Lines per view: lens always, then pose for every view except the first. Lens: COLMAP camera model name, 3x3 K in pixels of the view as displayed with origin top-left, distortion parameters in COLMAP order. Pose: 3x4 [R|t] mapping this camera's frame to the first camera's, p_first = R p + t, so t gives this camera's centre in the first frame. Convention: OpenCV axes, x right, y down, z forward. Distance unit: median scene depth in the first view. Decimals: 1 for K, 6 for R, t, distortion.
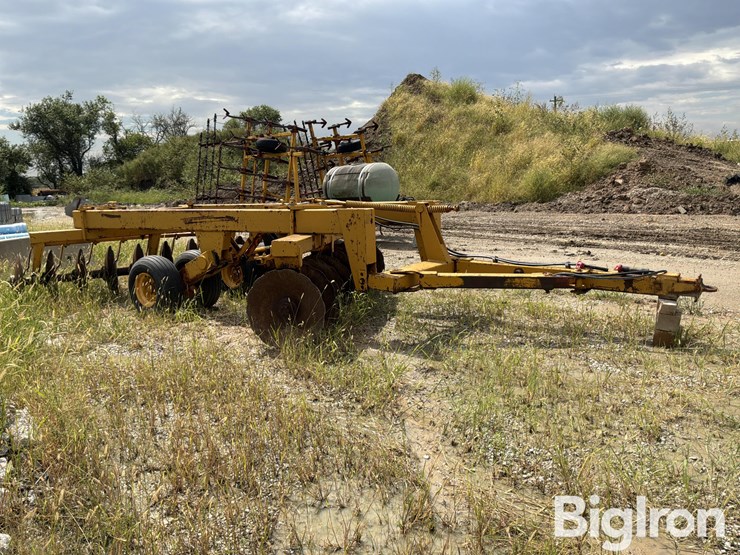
lens RADIAL K [[620.0, 0, 369.8], [0, 620.0, 280.2], [0, 0, 1]] dist [0.068940, -0.108272]
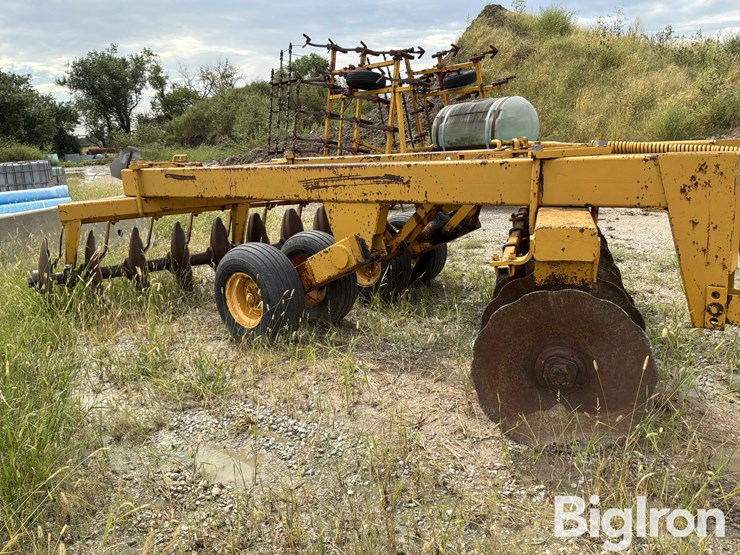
lens RADIAL K [[618.0, 0, 362.7], [0, 618.0, 283.5], [0, 0, 1]] dist [0.102576, -0.182651]
pose [[0.996668, -0.002299, -0.081529, -0.057709], [0.008505, 0.997082, 0.075858, -0.013441], [0.081117, -0.076299, 0.993780, 0.122913]]
